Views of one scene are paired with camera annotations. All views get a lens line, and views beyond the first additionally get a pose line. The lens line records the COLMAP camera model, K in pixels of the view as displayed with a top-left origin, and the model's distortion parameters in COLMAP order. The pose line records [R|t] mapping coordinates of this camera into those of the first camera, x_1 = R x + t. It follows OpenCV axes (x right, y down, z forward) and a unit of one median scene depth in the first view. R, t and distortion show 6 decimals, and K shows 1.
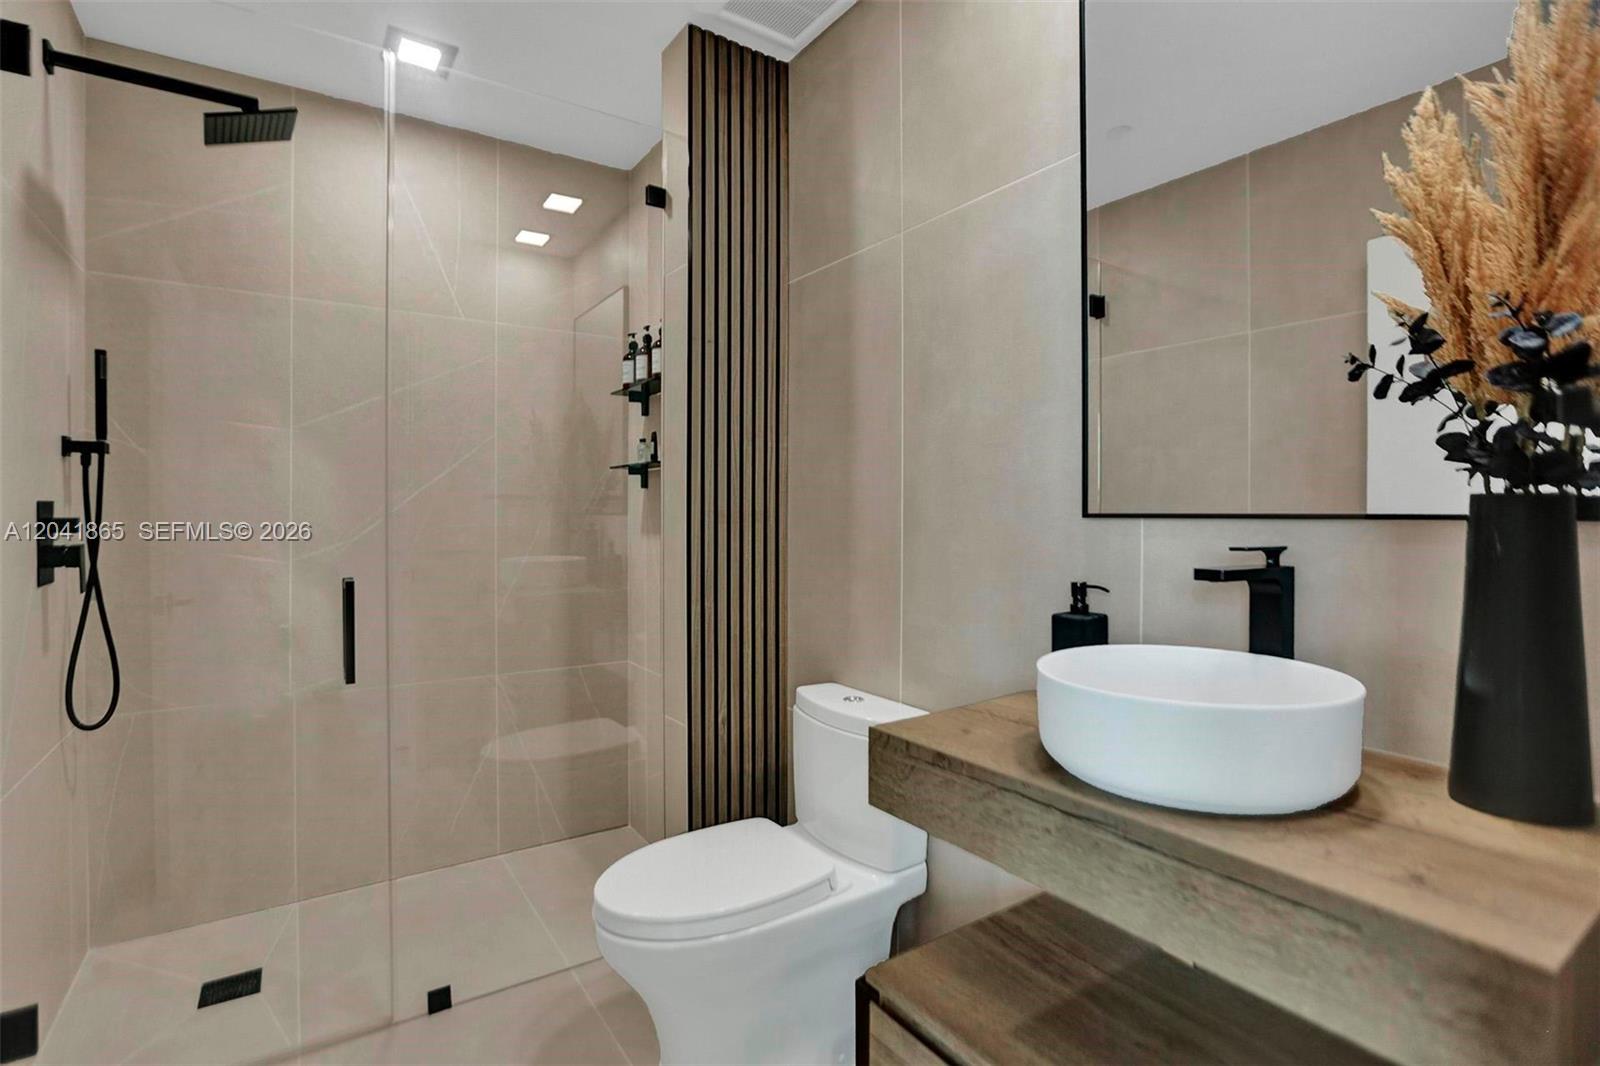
lens RADIAL K [[742.7, 0, 814.4], [0, 742.7, 520.0], [0, 0, 1]] dist [-0.045602, 0.017497]
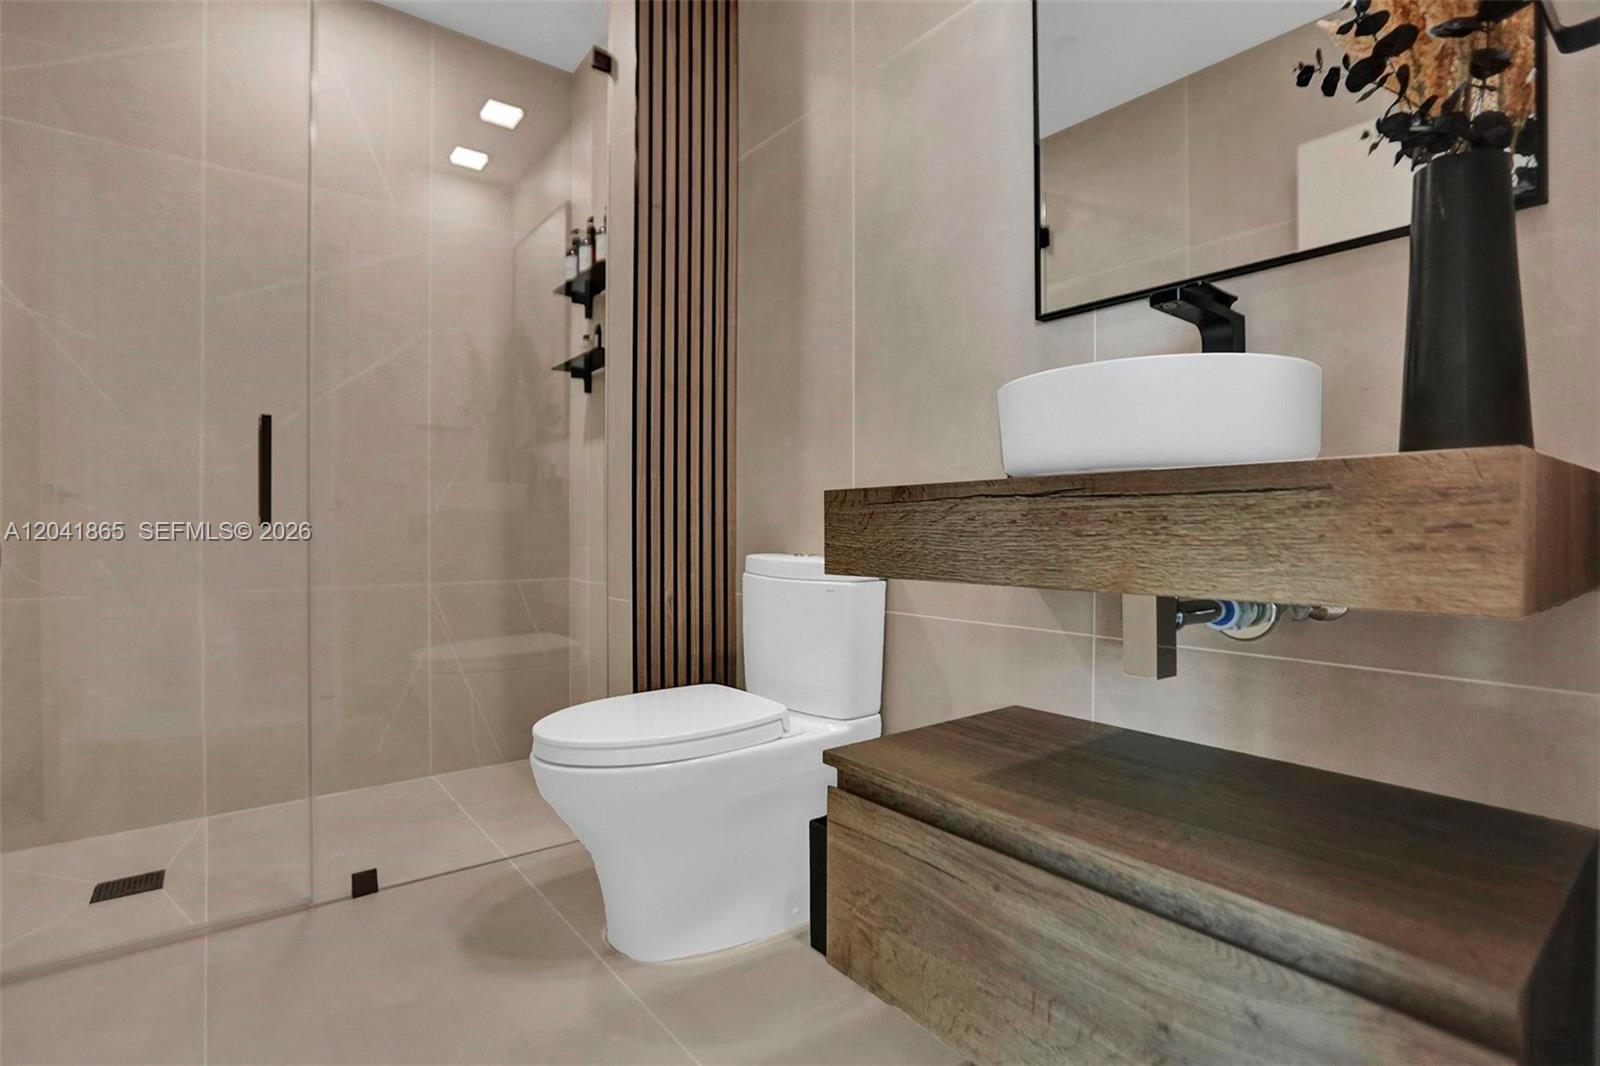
lens RADIAL K [[742.7, 0, 815.4], [0, 742.7, 534.8], [0, 0, 1]] dist [-0.045602, 0.017497]
pose [[0.997152, -0.001248, 0.075406, -0.007430], [0.001424, 0.999996, -0.002279, 0.209313], [-0.075403, 0.002380, 0.997150, 0.020727]]
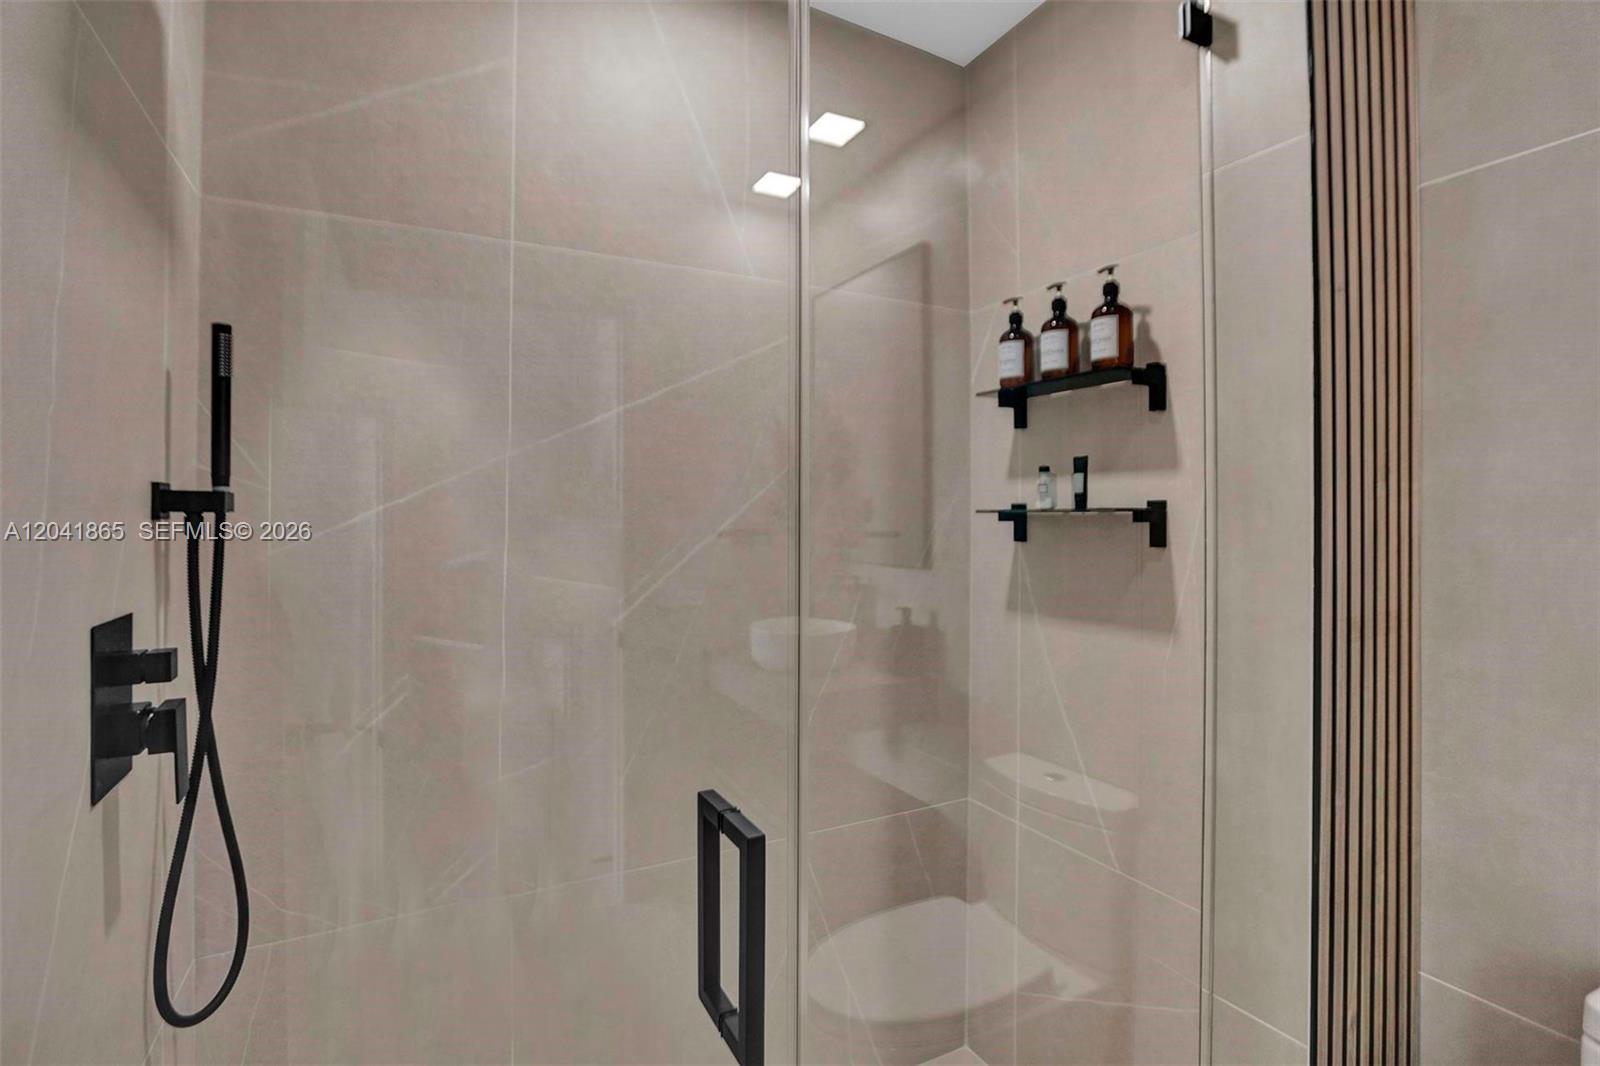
lens RADIAL K [[742.7, 0, 821.6], [0, 742.7, 513.0], [0, 0, 1]] dist [-0.045602, 0.017497]
pose [[0.995267, -0.000842, -0.097176, -0.484045], [-0.000519, 0.999902, -0.013977, -0.084395], [0.097178, 0.013961, 0.995169, 0.500484]]
